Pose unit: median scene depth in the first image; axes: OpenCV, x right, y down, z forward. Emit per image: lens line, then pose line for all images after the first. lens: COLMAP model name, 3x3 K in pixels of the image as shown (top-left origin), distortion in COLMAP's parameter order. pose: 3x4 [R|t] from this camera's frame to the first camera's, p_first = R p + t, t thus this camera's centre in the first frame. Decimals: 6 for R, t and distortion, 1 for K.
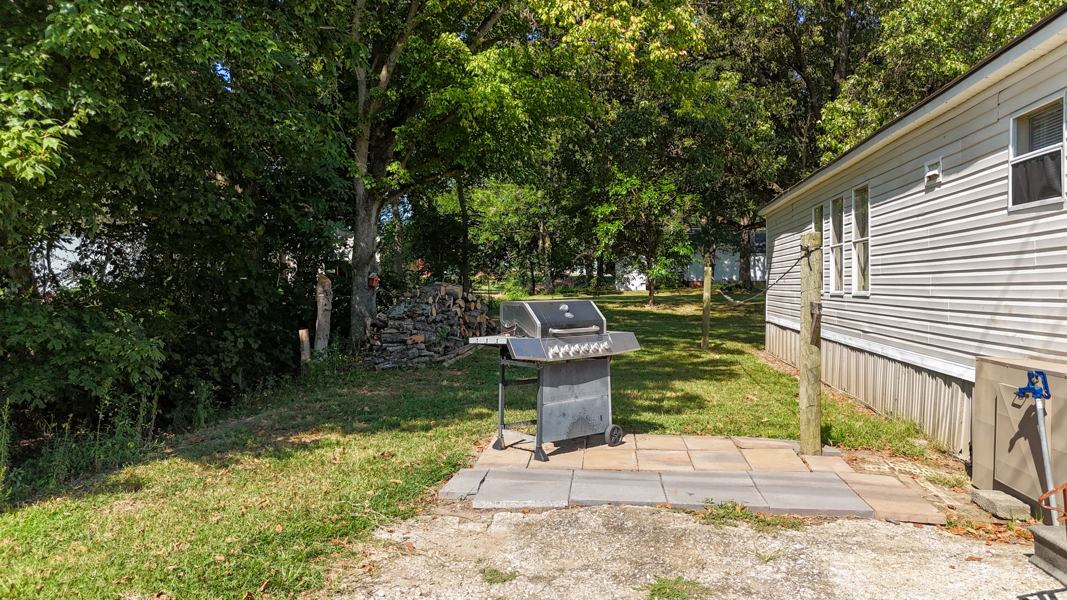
lens RADIAL K [[783.9, 0, 533.5], [0, 783.9, 300.0], [0, 0, 1]] dist [0.083933, -0.099353]
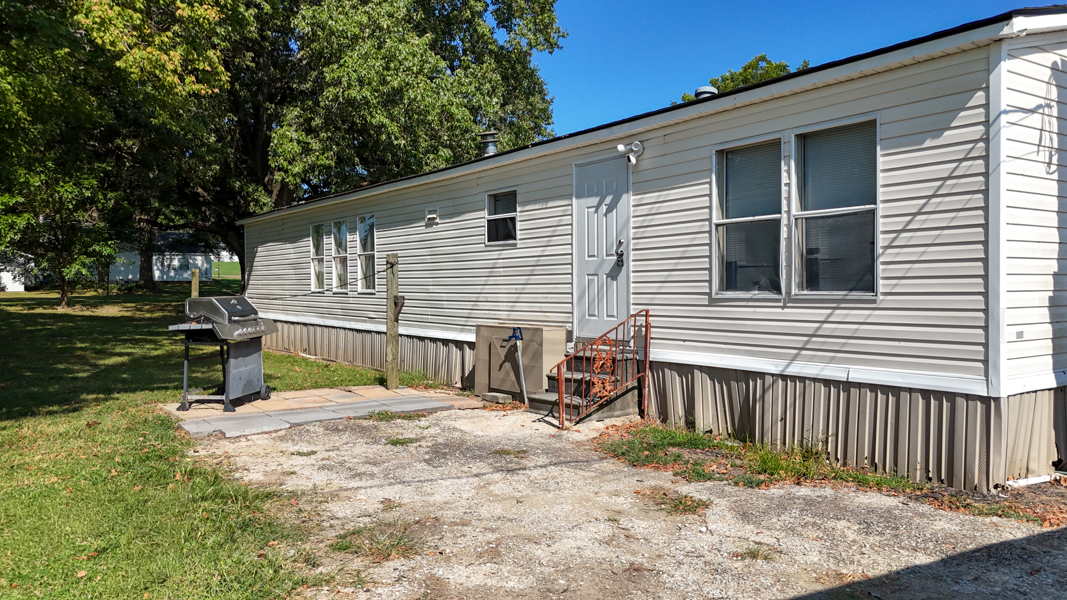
lens RADIAL K [[783.9, 0, 533.5], [0, 783.9, 300.0], [0, 0, 1]] dist [0.083933, -0.099353]
pose [[0.733069, -0.014845, 0.679992, -0.435686], [0.014813, 0.999873, 0.005859, 0.004939], [-0.679992, 0.005777, 0.733196, -0.313217]]
